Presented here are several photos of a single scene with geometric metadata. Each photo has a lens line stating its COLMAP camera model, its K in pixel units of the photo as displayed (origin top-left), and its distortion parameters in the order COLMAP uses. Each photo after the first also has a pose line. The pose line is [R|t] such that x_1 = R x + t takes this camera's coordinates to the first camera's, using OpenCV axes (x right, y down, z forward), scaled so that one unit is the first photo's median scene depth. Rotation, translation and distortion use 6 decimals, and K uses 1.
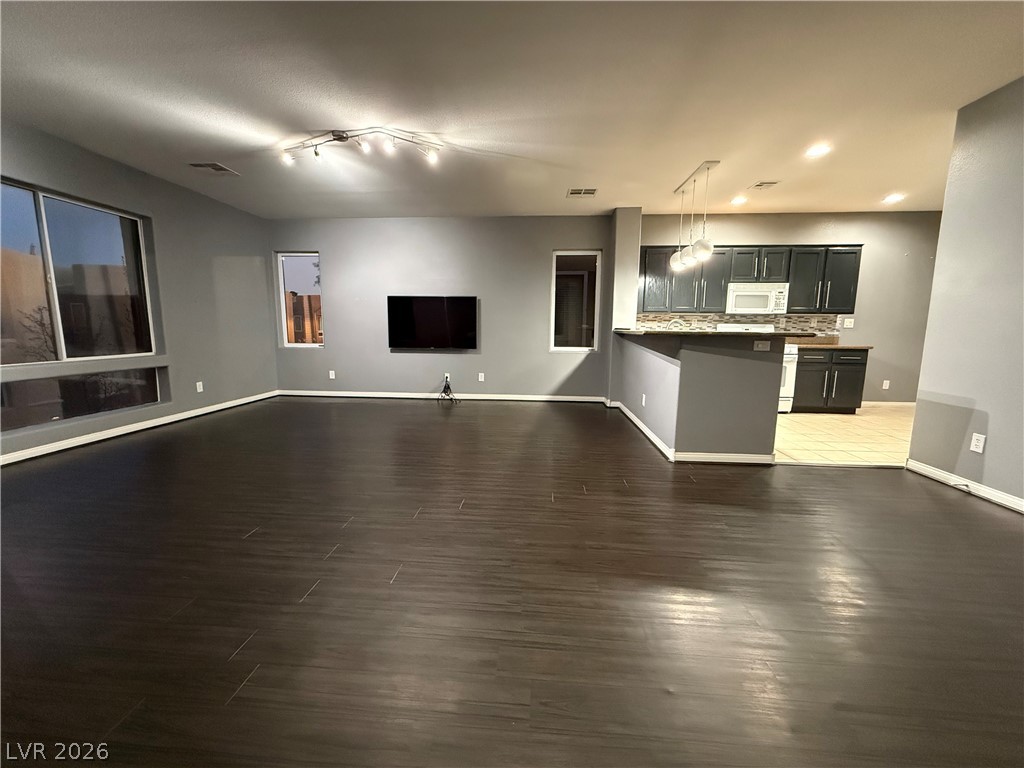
lens RADIAL K [[406.9, 0, 507.3], [0, 406.9, 383.0], [0, 0, 1]] dist [-0.000865, 0.000209]
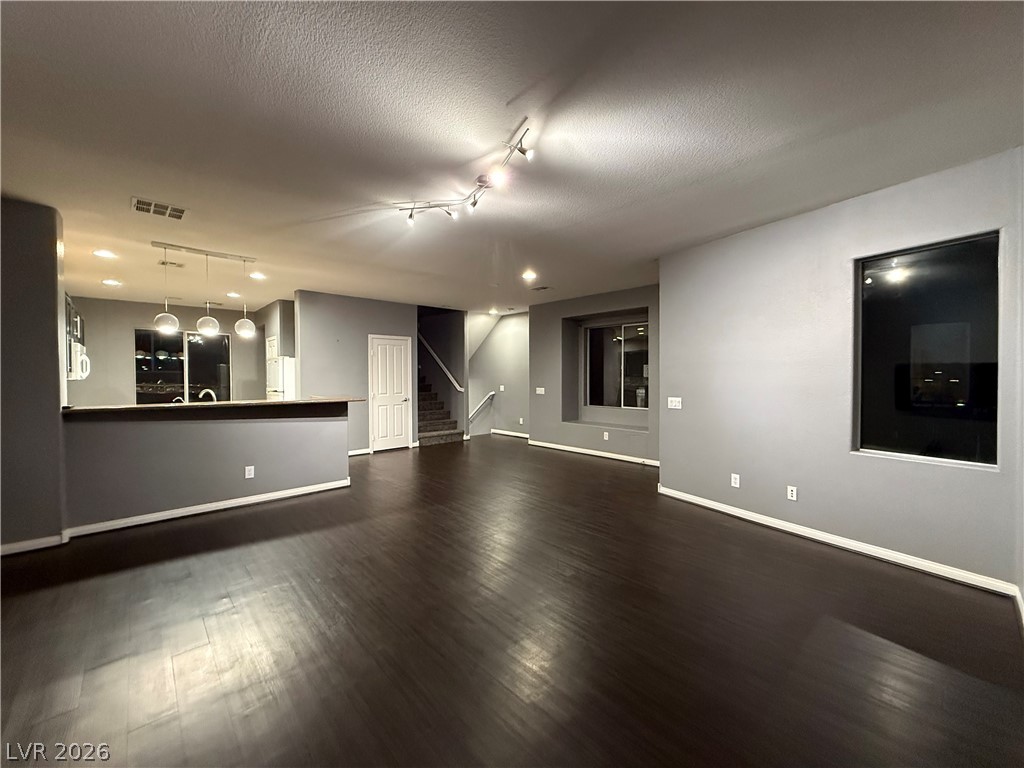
lens RADIAL K [[406.9, 0, 507.8], [0, 406.9, 383.8], [0, 0, 1]] dist [-0.000865, 0.000209]
pose [[-0.730596, -0.020888, 0.682491, -0.612746], [0.090304, 0.987796, 0.126901, -0.185380], [-0.676812, 0.154345, -0.719794, 0.986998]]
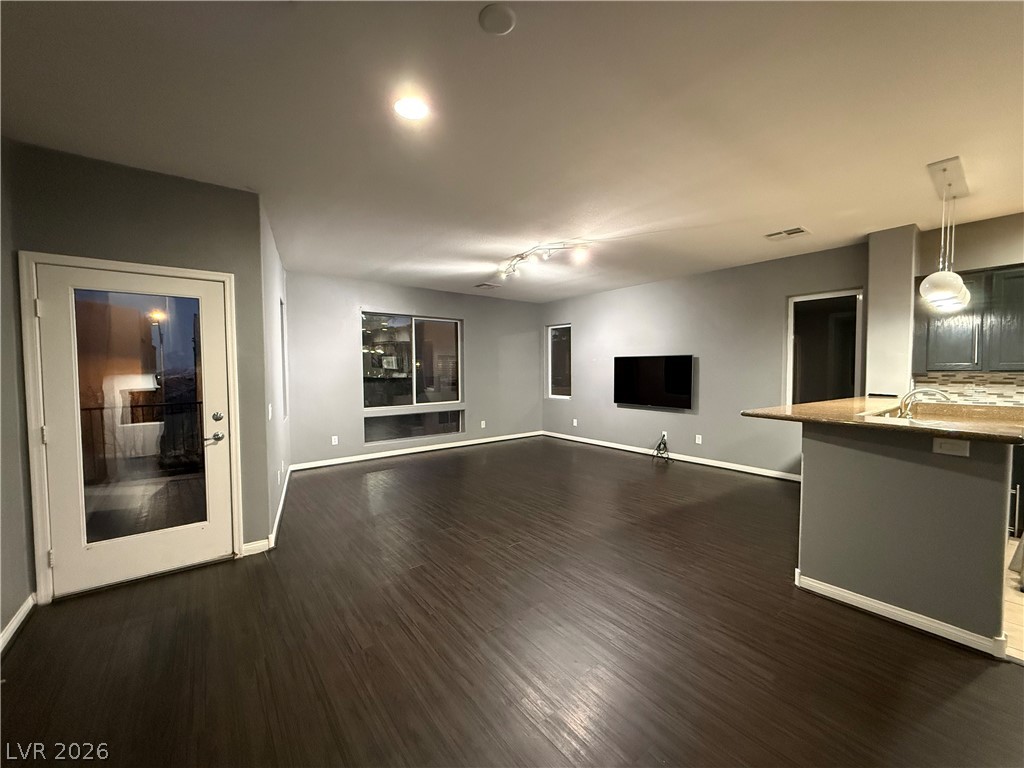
lens RADIAL K [[406.9, 0, 512.1], [0, 406.9, 384.3], [0, 0, 1]] dist [-0.000865, 0.000209]
pose [[0.677004, 0.018191, -0.735755, 0.367102], [-0.089069, 0.994372, -0.057372, -0.053470], [0.730570, 0.104374, 0.674814, 0.046818]]
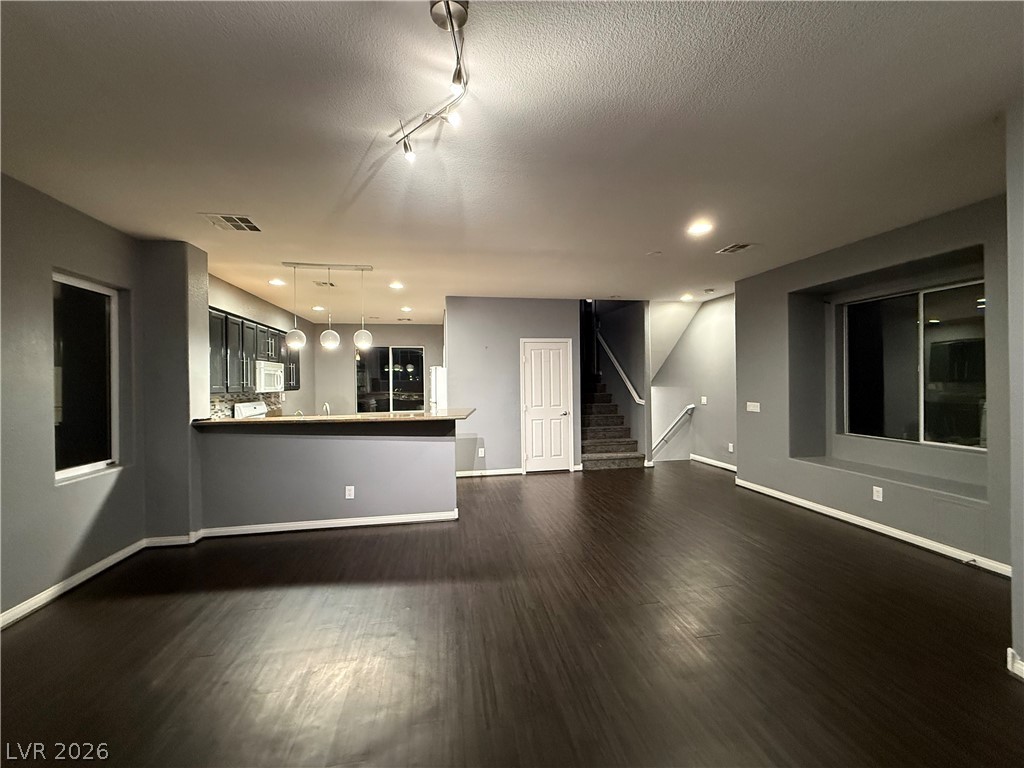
lens RADIAL K [[406.9, 0, 509.3], [0, 406.9, 383.8], [0, 0, 1]] dist [-0.000865, 0.000209]
pose [[-0.253622, -0.011321, 0.967237, -0.499494], [0.142840, 0.988531, 0.049025, -0.151741], [-0.956699, 0.150594, -0.249097, 0.670455]]
